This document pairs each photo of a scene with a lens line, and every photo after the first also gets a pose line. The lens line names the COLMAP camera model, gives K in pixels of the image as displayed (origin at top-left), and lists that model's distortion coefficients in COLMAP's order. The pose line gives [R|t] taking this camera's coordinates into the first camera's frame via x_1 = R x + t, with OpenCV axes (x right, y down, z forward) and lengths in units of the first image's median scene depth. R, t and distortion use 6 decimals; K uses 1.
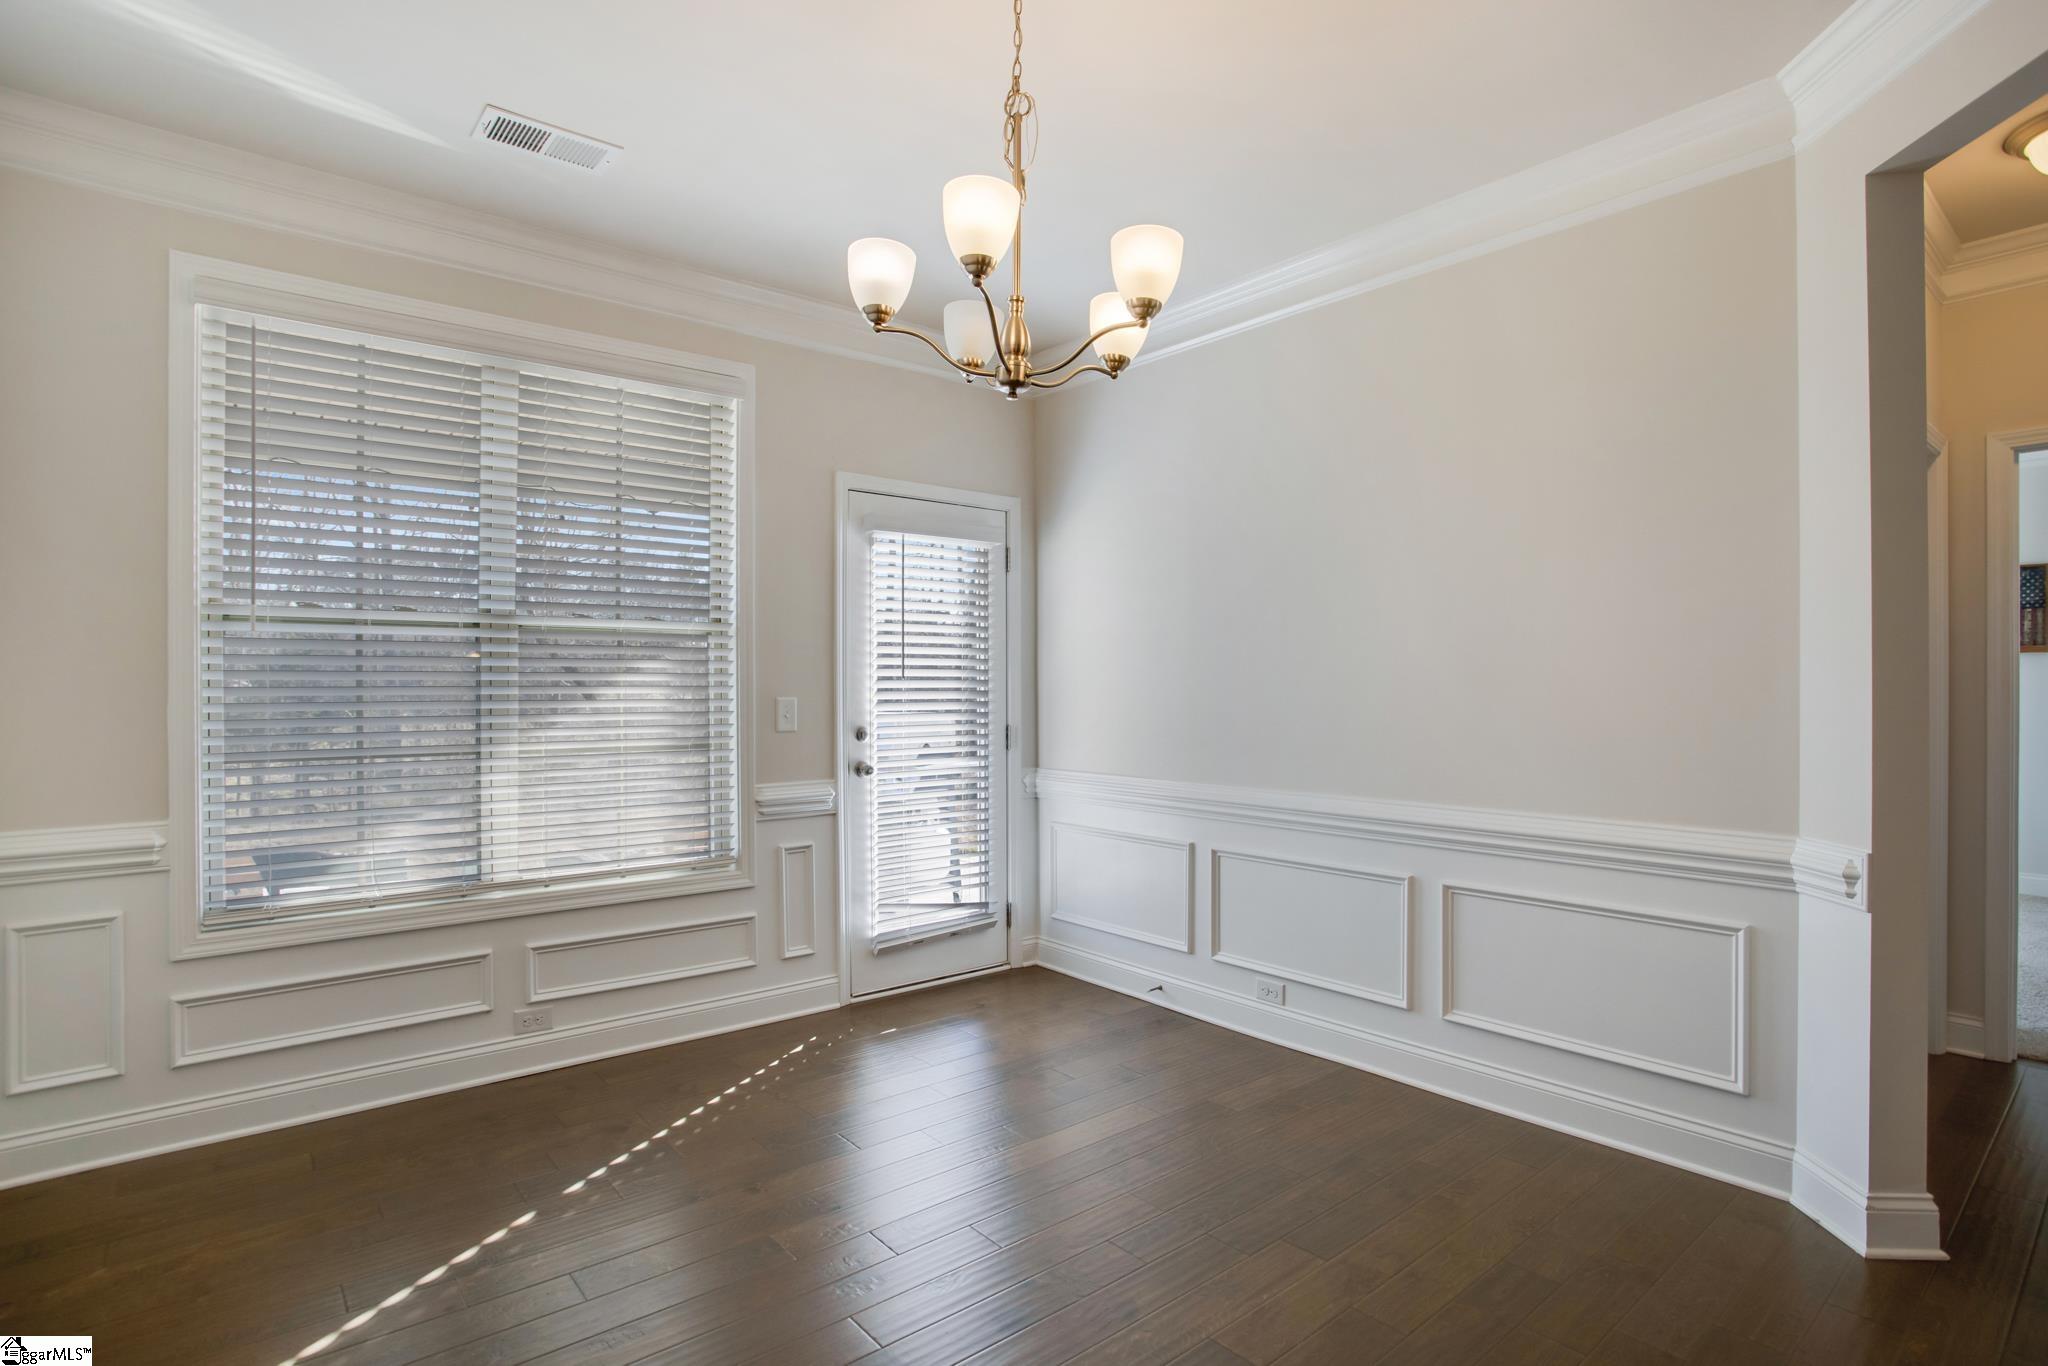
lens RADIAL K [[1017.2, 0, 1011.9], [0, 1017.2, 700.3], [0, 0, 1]] dist [-0.039773, 0.004548]
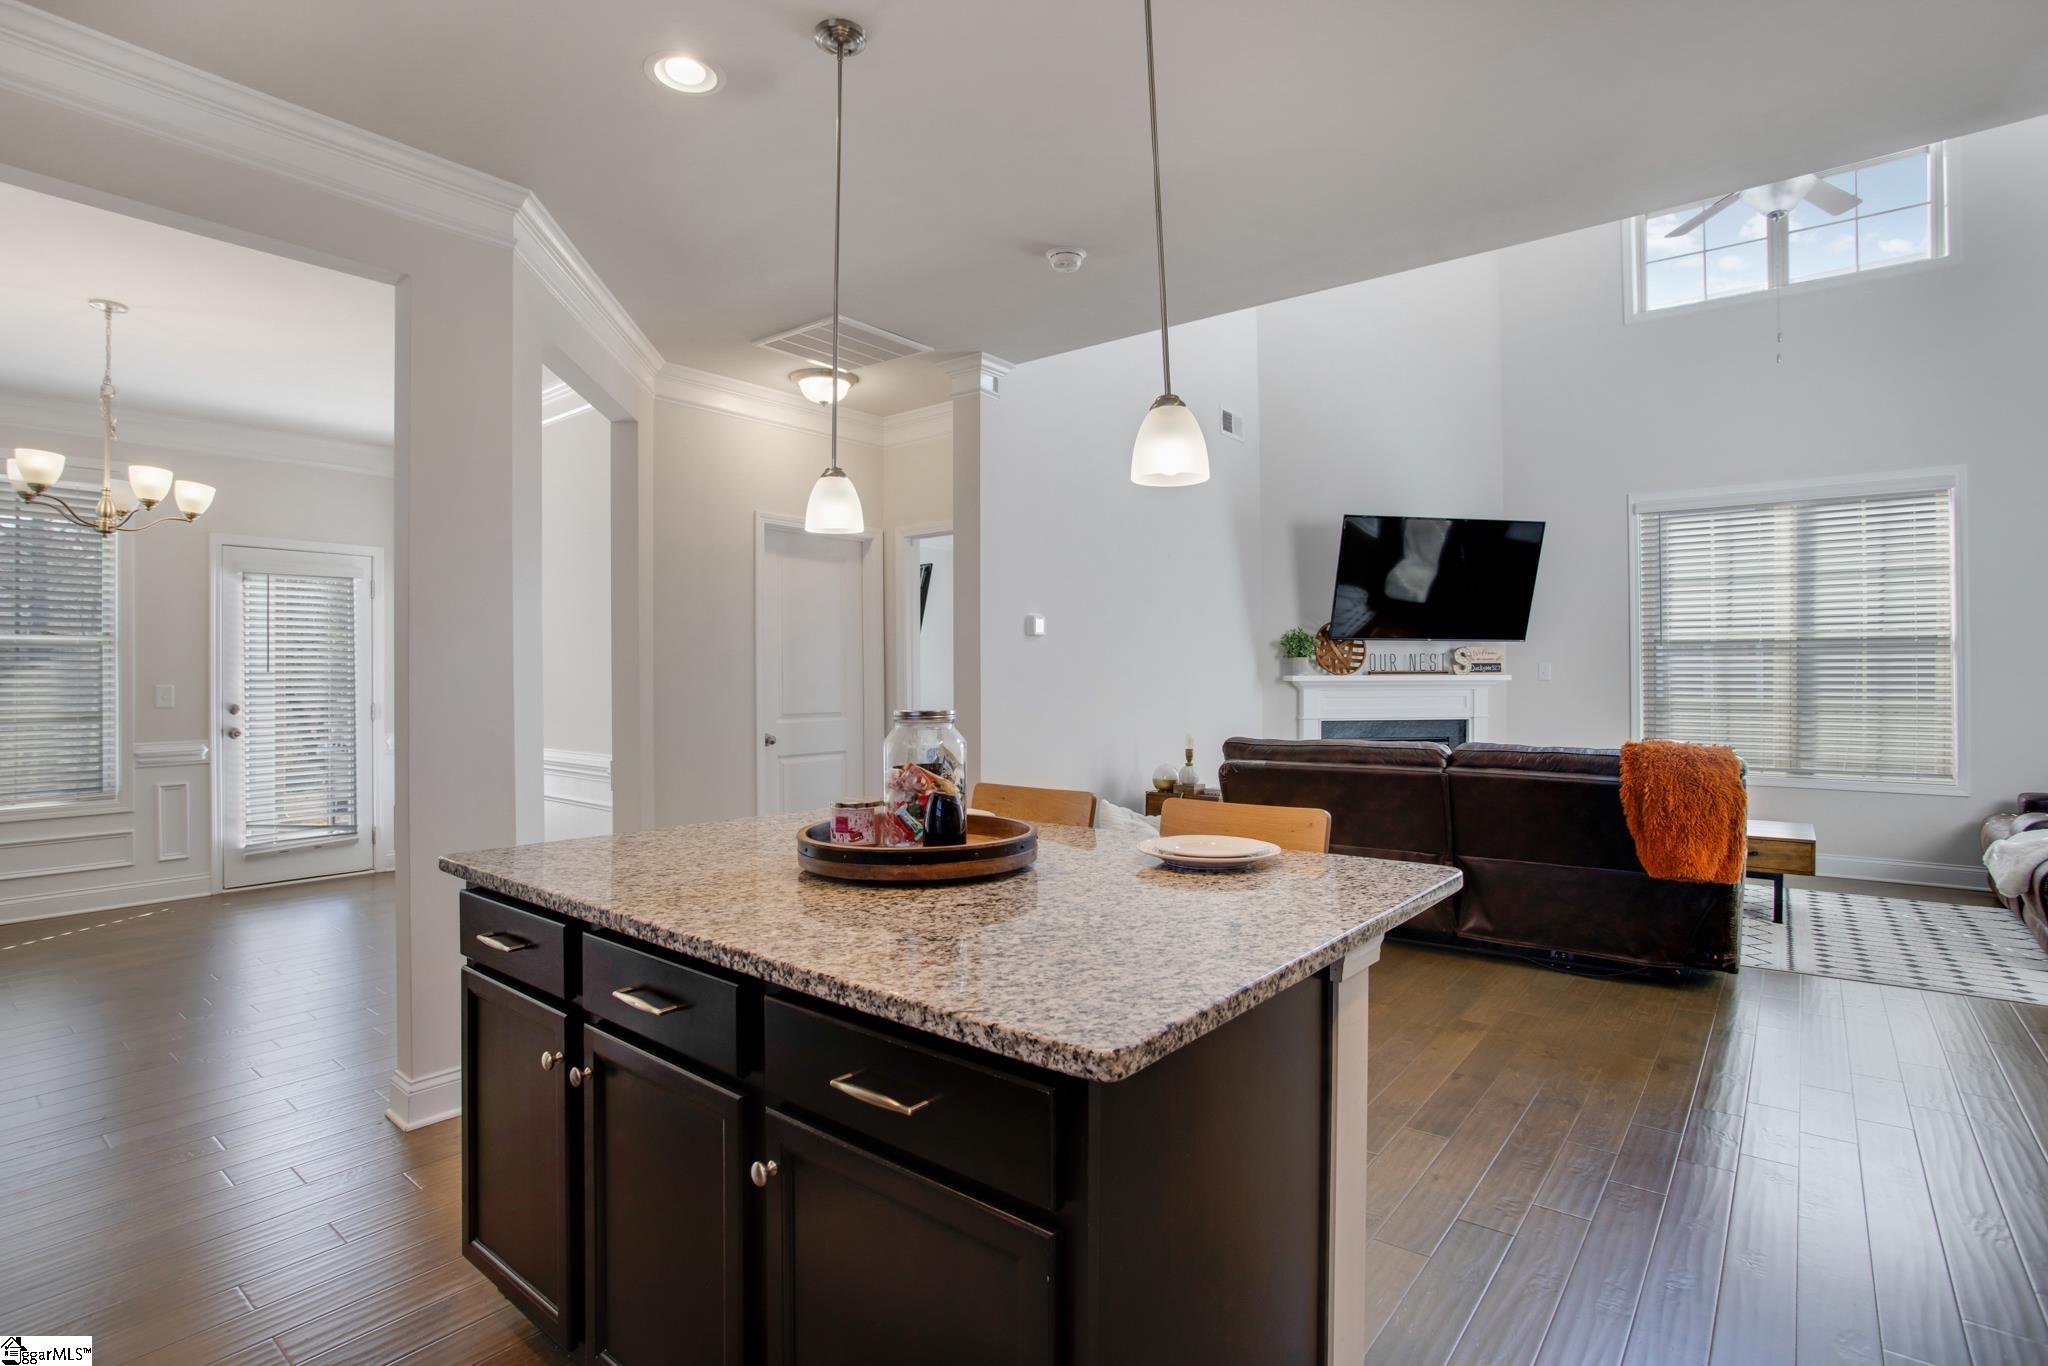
lens RADIAL K [[1017.2, 0, 1015.4], [0, 1017.2, 678.8], [0, 0, 1]] dist [-0.039773, 0.004548]
pose [[0.979950, -0.004474, 0.199193, 0.714860], [0.006825, 0.999915, -0.011115, 0.012946], [-0.199127, 0.012252, 0.979897, -0.673904]]
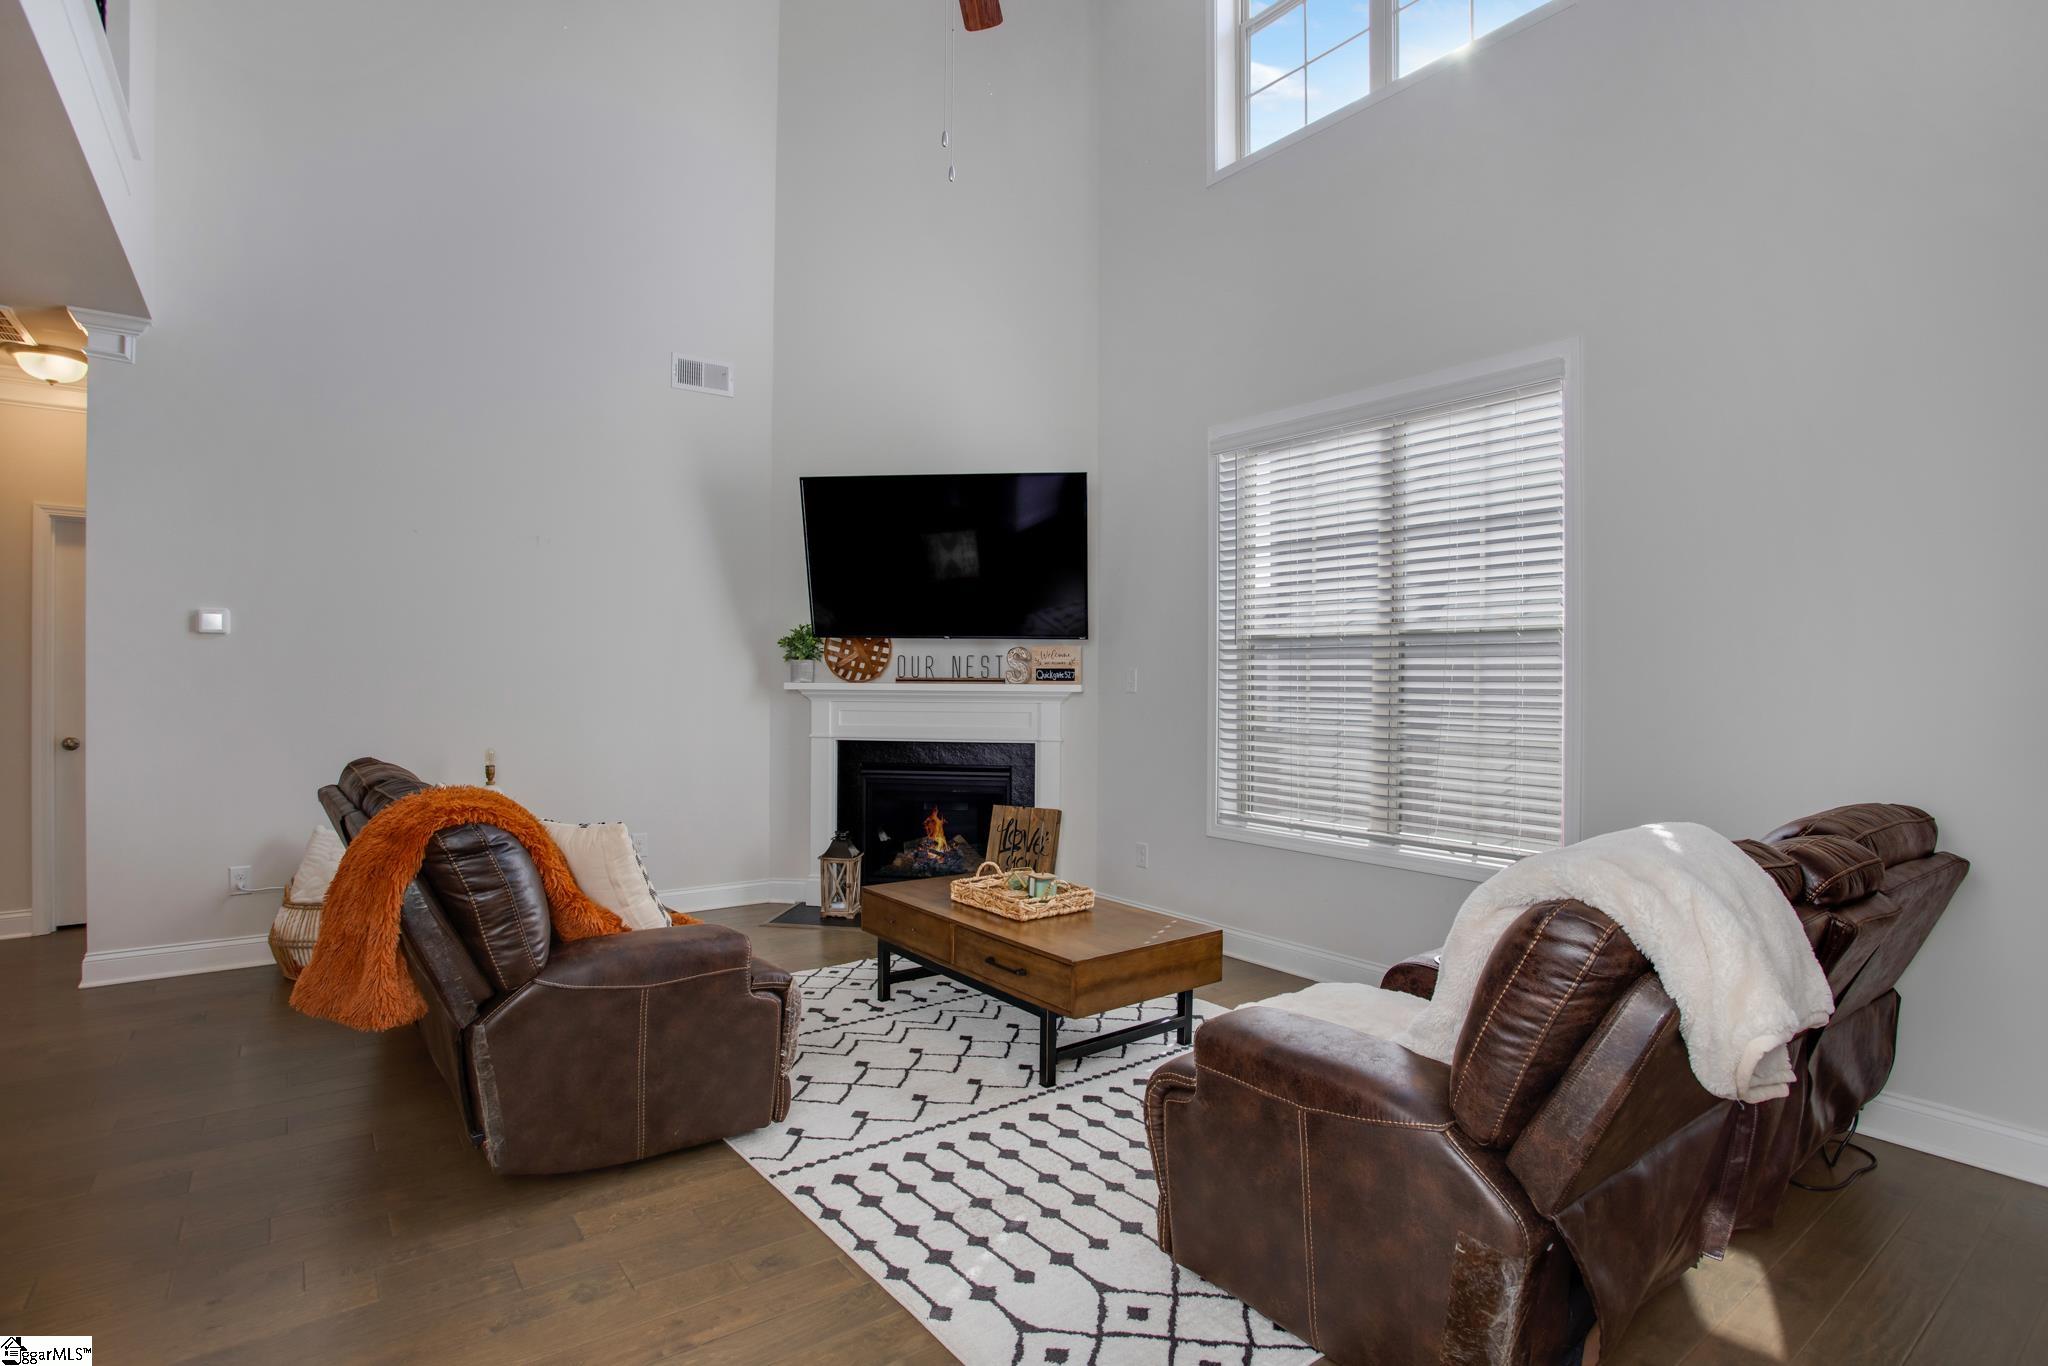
lens RADIAL K [[1017.2, 0, 981.3], [0, 1017.2, 676.7], [0, 0, 1]] dist [-0.039773, 0.004548]
pose [[0.996476, 0.006332, -0.083643, 1.973542], [-0.007587, 0.999863, -0.014701, 0.001345], [0.083538, 0.015284, 0.996387, -0.413100]]
